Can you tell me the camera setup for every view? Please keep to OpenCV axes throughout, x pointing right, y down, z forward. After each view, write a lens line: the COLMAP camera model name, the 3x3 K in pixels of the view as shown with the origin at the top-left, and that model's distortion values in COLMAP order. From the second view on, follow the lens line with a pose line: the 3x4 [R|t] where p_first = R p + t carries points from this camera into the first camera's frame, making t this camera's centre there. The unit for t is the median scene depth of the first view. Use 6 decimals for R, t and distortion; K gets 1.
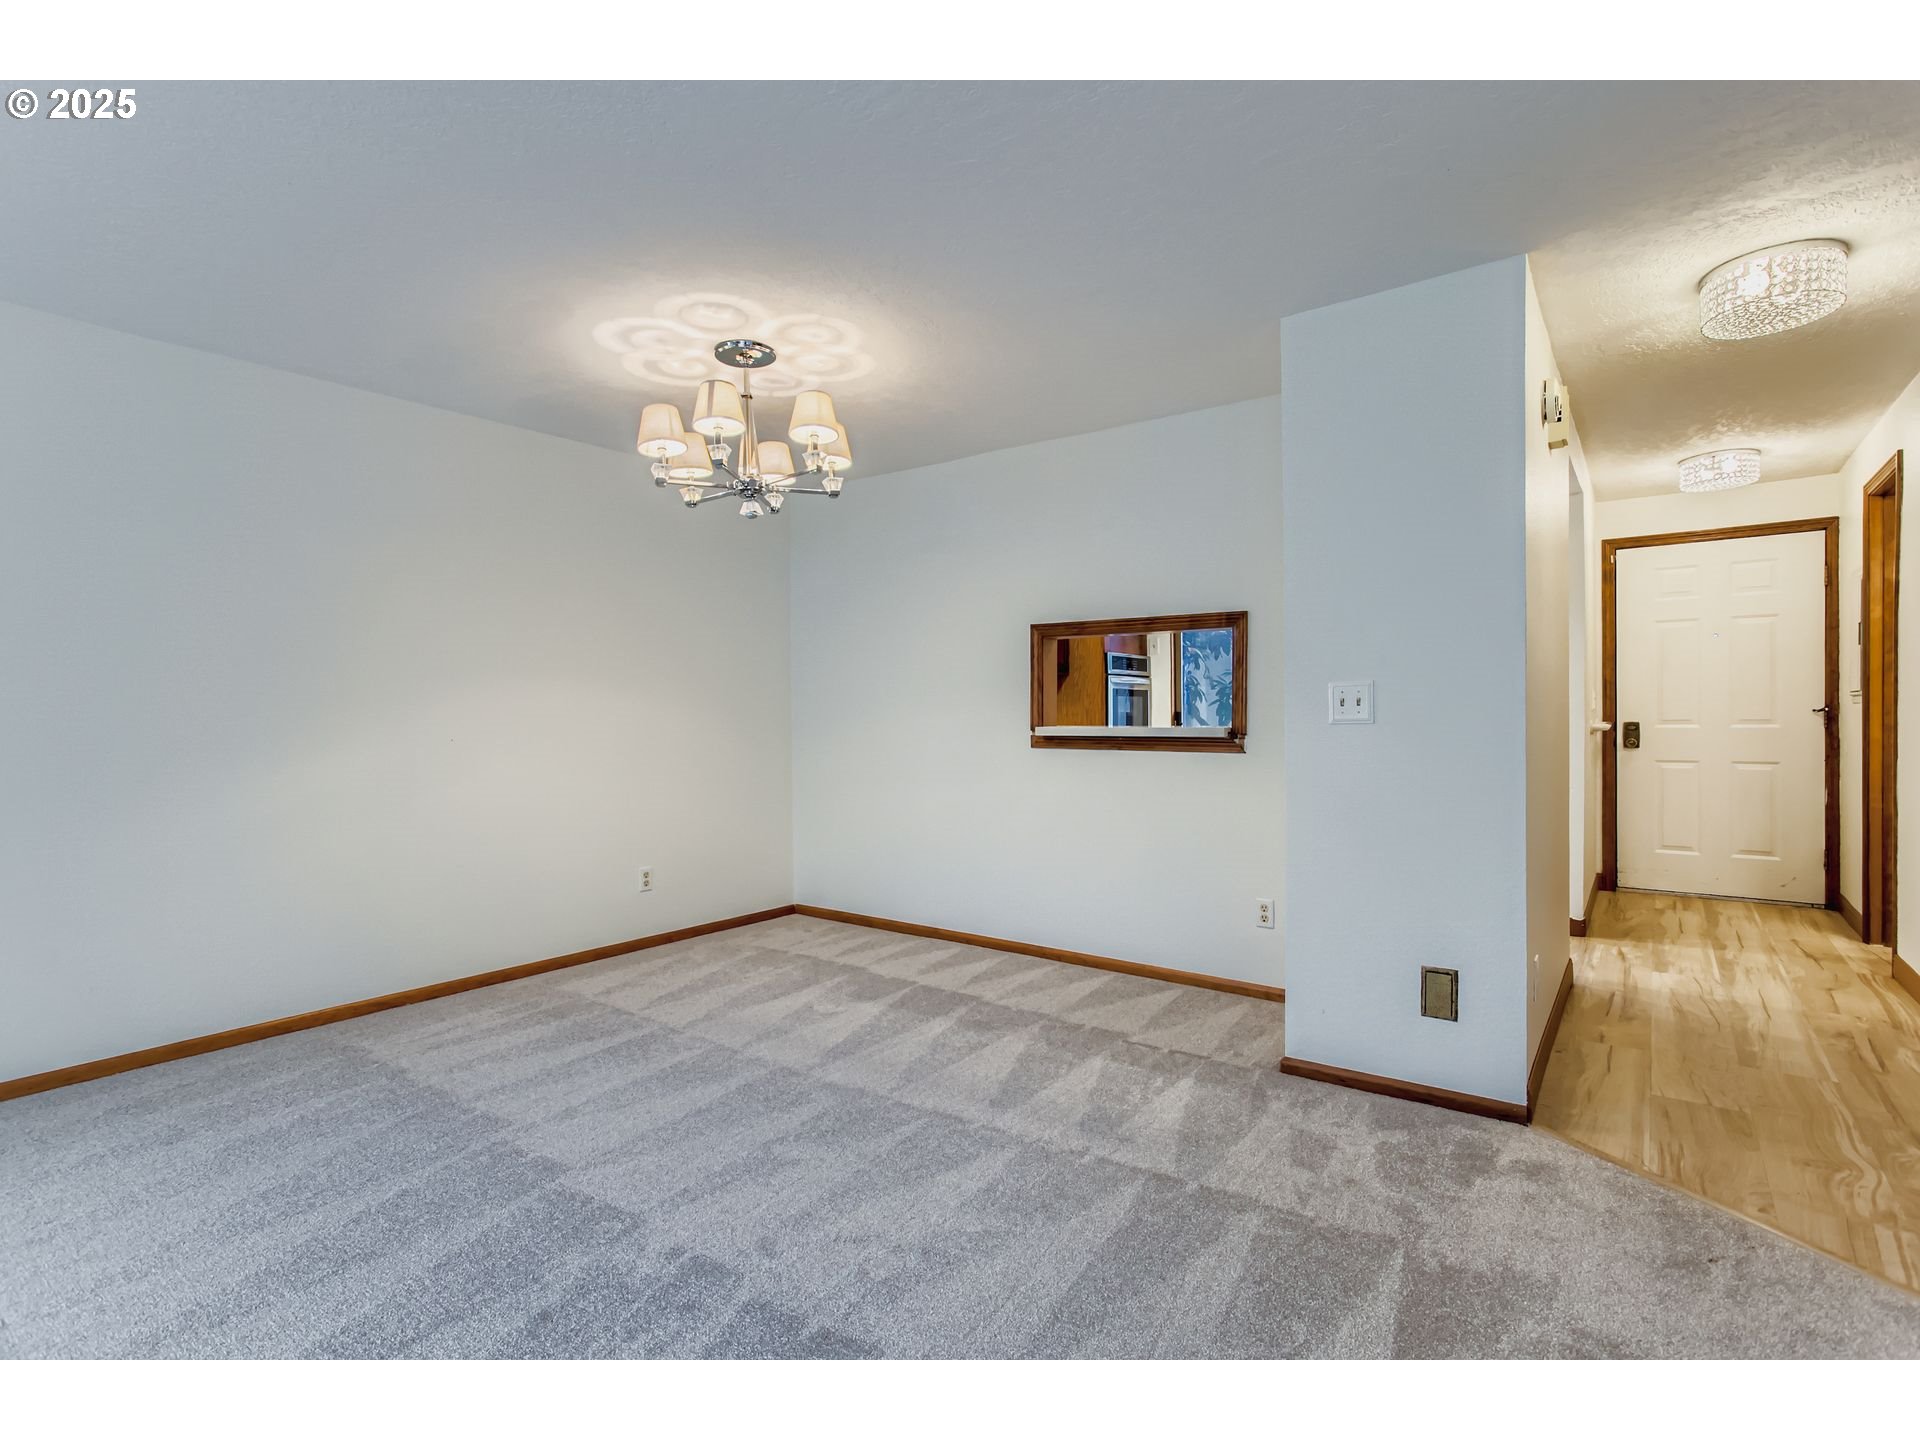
lens RADIAL K [[924.6, 0, 960.0], [0, 924.6, 720.0], [0, 0, 1]] dist [-0.026645, 0.000413]
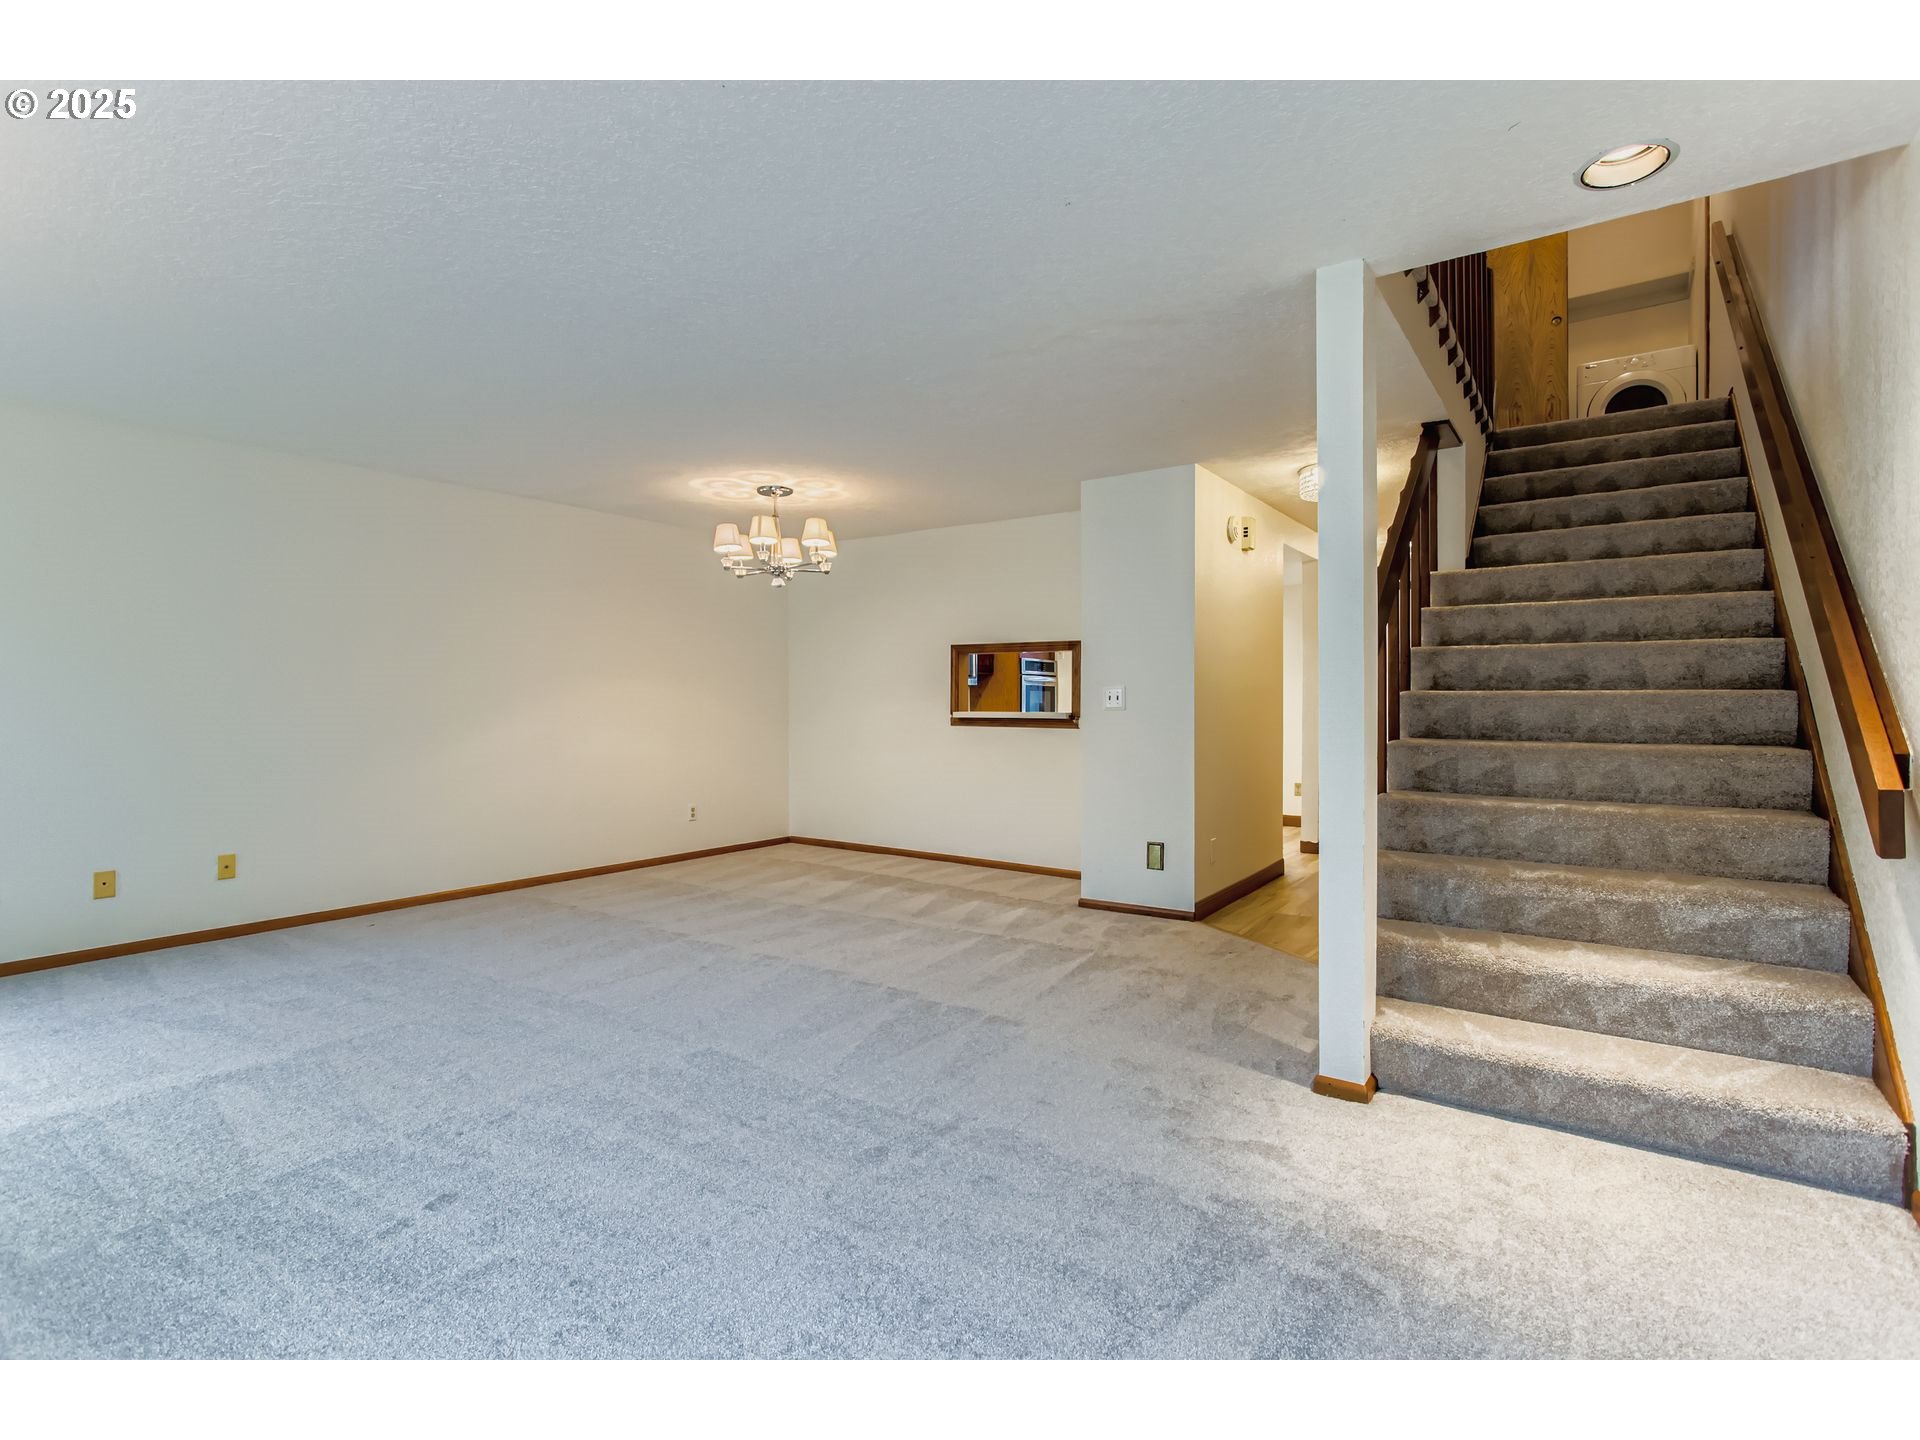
lens RADIAL K [[924.6, 0, 960.0], [0, 924.6, 720.0], [0, 0, 1]] dist [-0.026645, 0.000413]
pose [[0.999341, 0.007585, 0.035497, 0.047928], [-0.007947, 0.999918, 0.010072, 0.006812], [-0.035418, -0.010347, 0.999319, -0.663597]]
